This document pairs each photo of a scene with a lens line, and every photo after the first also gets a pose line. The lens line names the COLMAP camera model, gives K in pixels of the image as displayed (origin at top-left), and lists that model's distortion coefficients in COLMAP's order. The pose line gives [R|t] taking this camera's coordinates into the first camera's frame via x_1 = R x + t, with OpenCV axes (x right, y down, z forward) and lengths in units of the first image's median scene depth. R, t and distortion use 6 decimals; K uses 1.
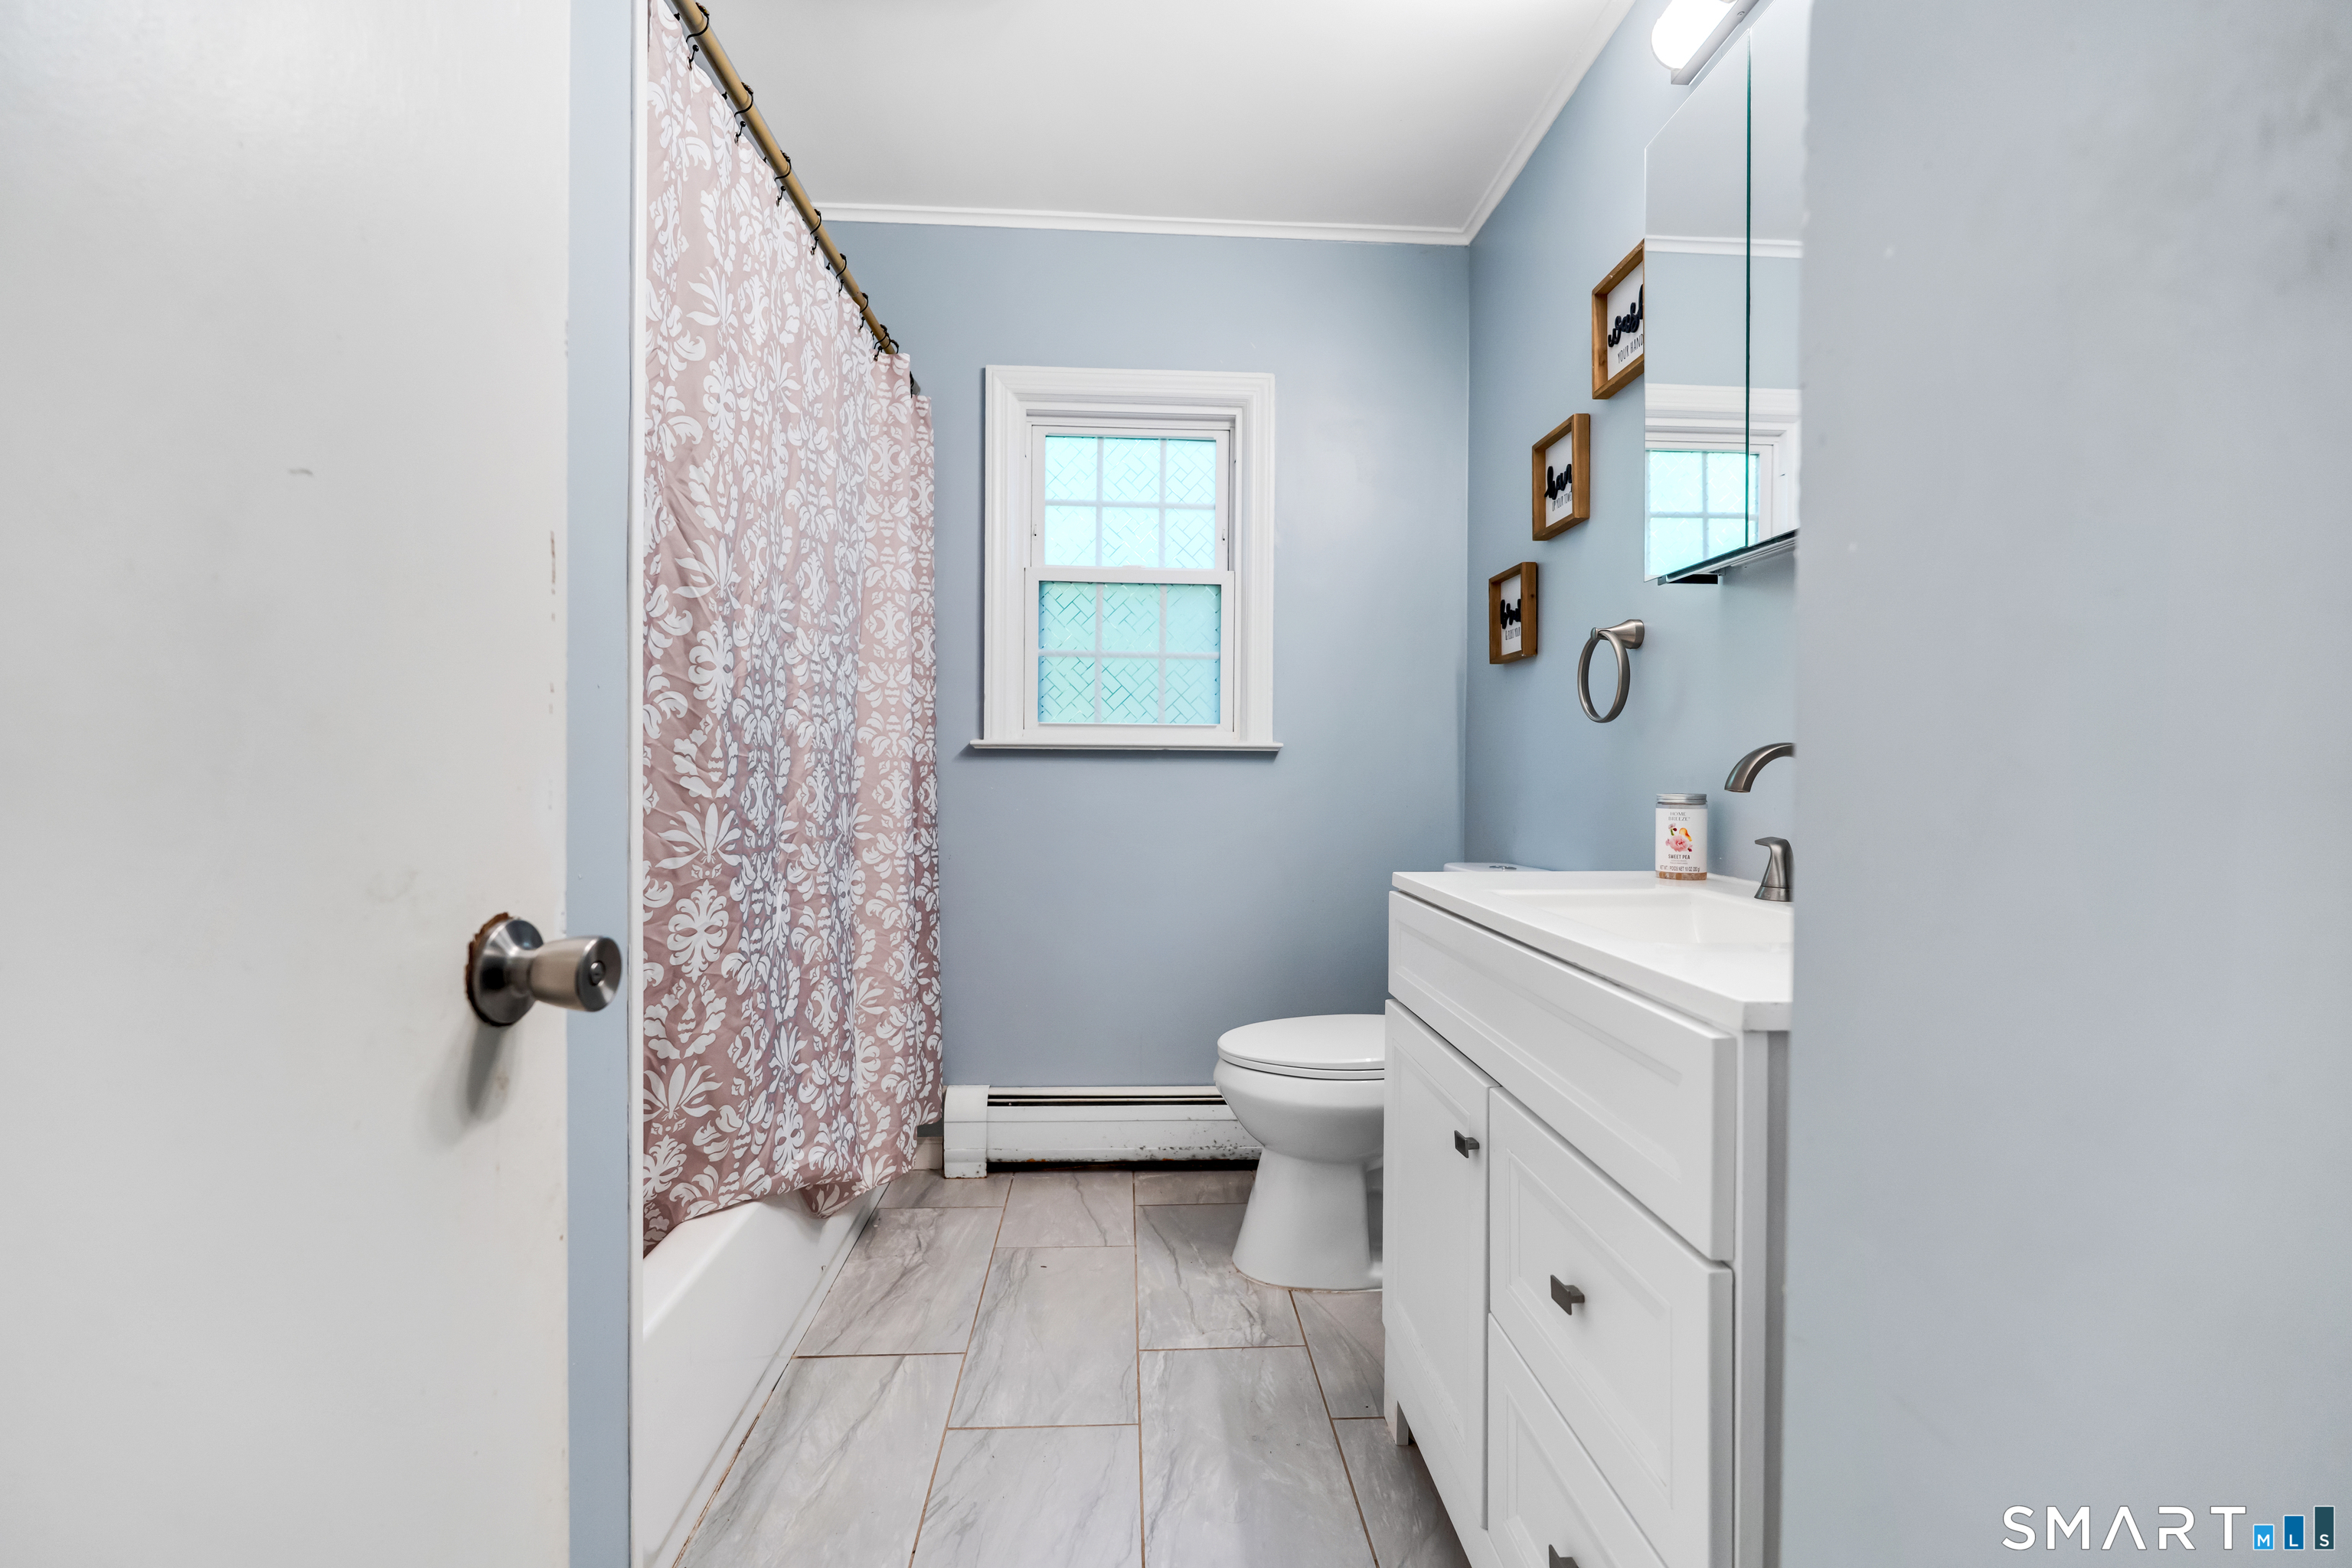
lens RADIAL K [[1067.0, 0, 1179.5], [0, 1067.0, 776.9], [0, 0, 1]] dist [0.001371, -0.001615]
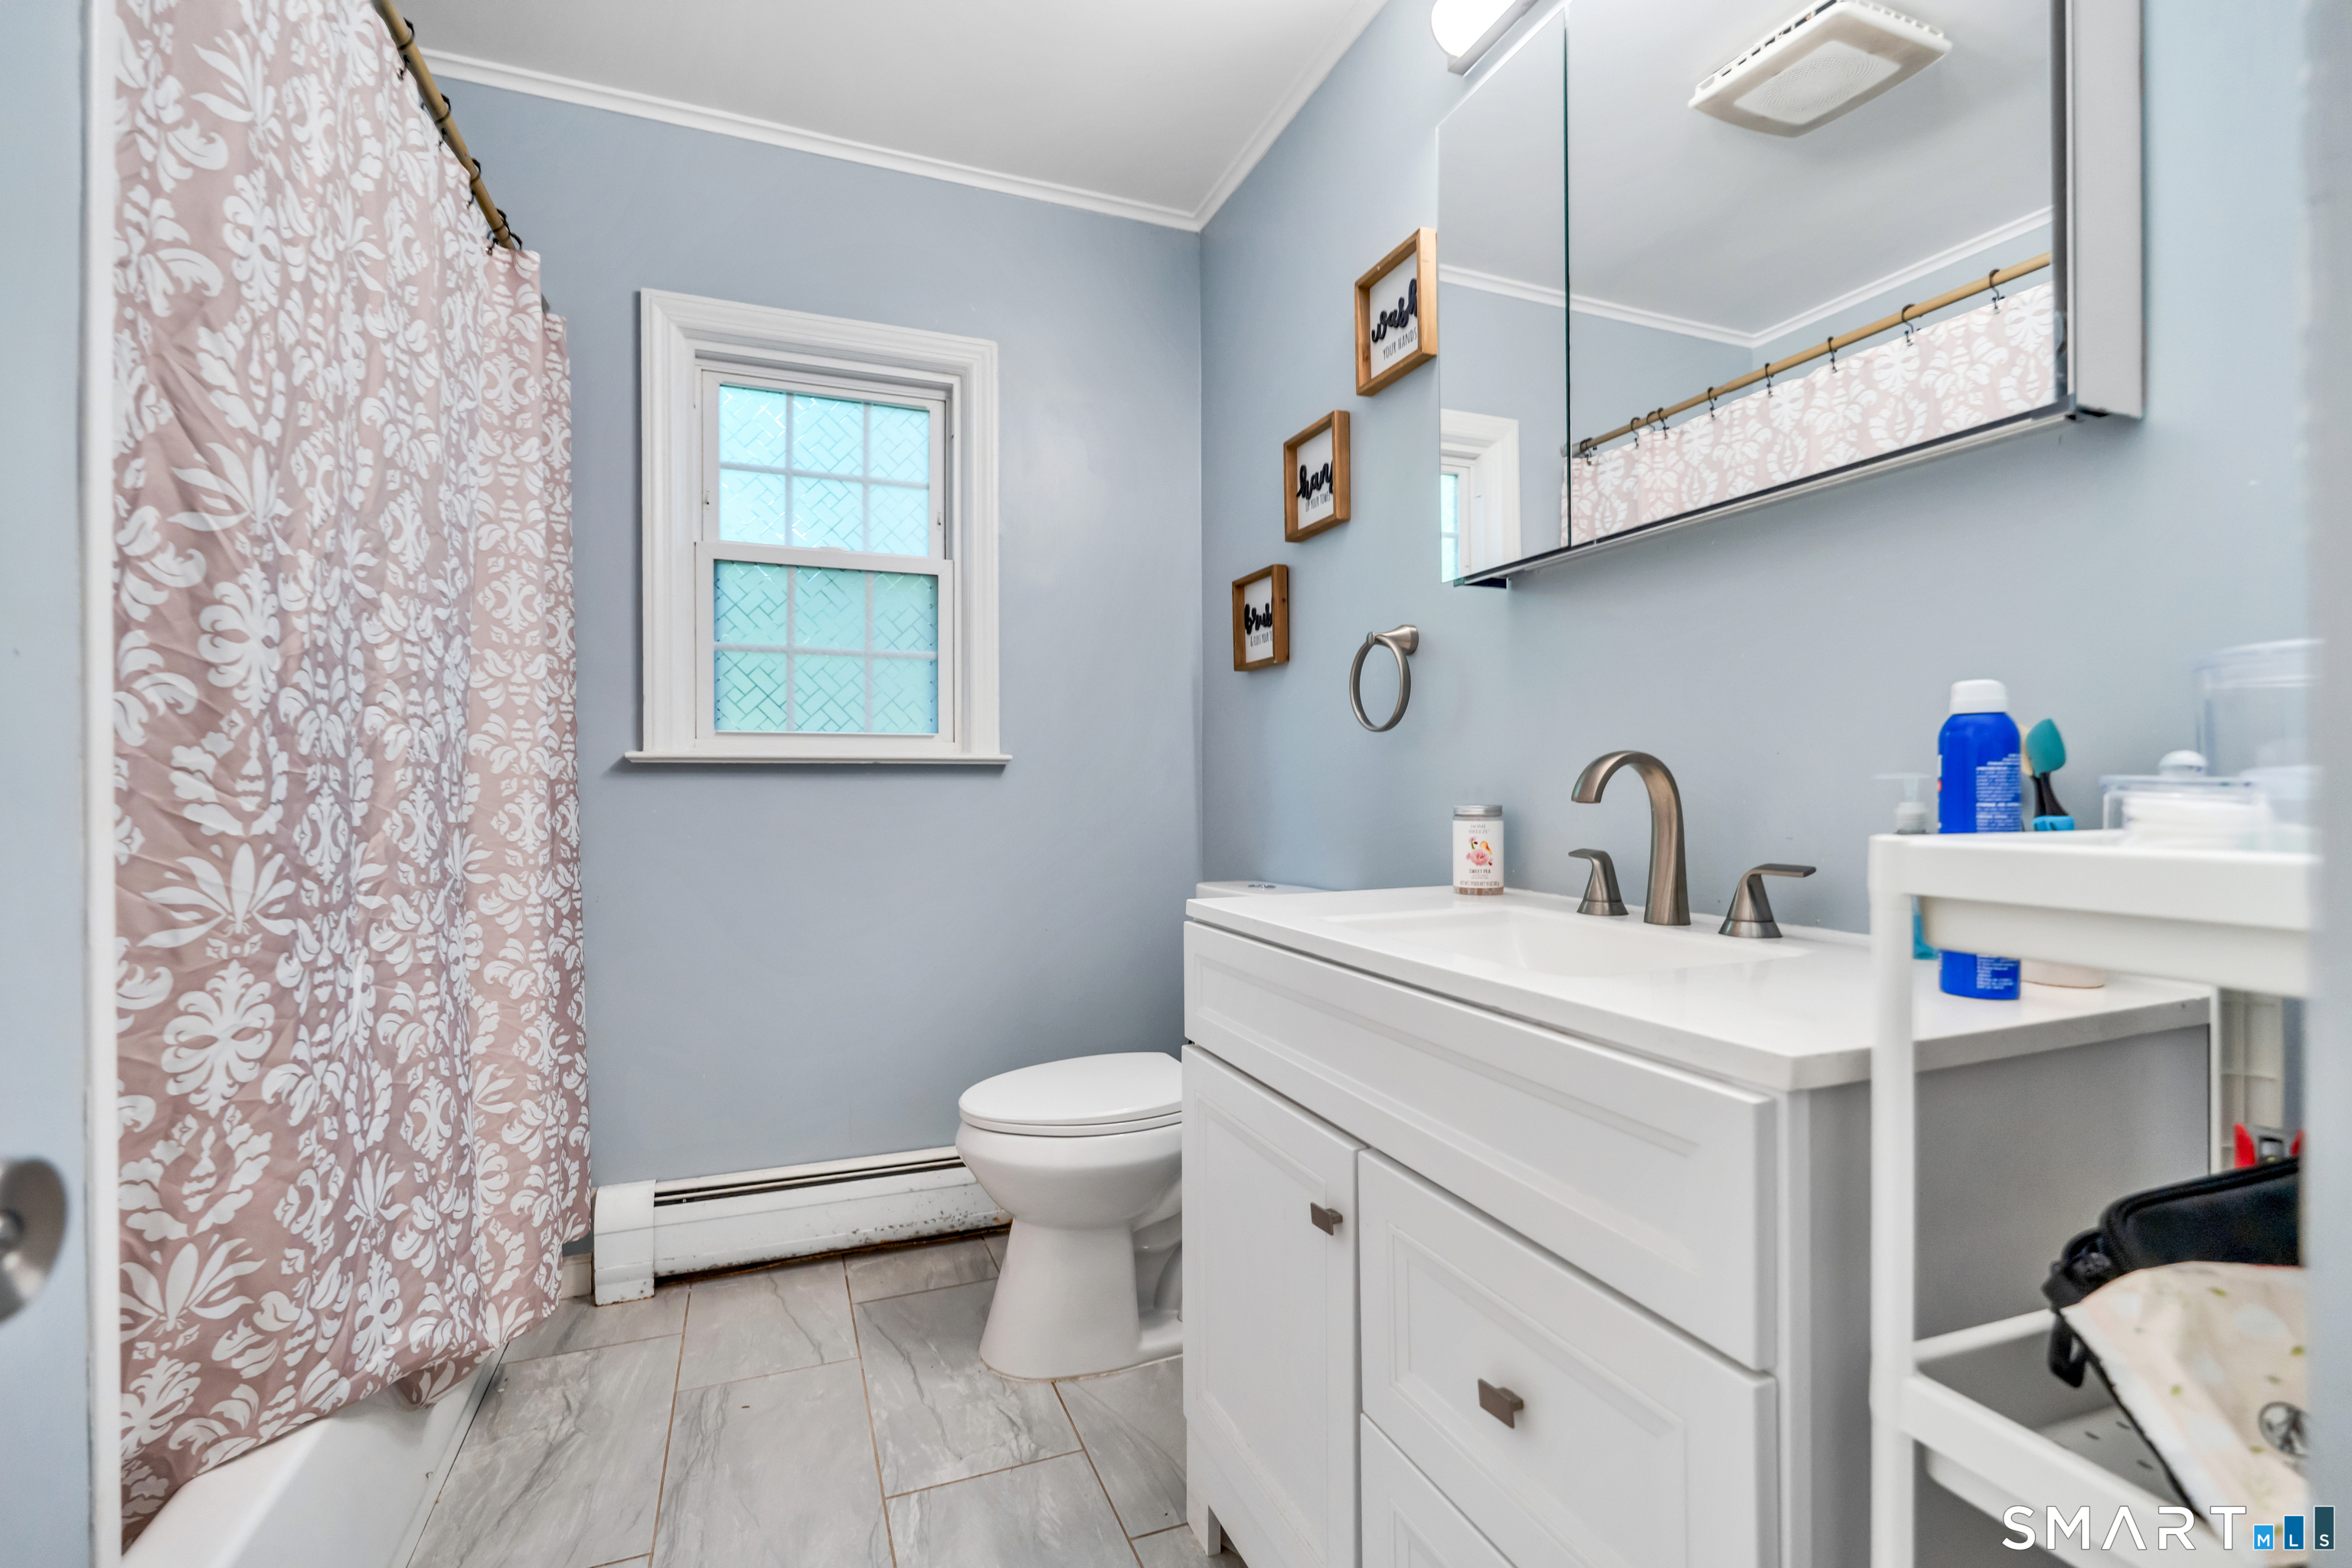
lens RADIAL K [[1067.0, 0, 1175.8], [0, 1067.0, 785.2], [0, 0, 1]] dist [0.001371, -0.001615]
pose [[0.948916, -0.010612, 0.315352, -0.079336], [0.012534, 0.999913, -0.004067, -0.001452], [-0.315281, 0.007812, 0.948966, 0.153412]]
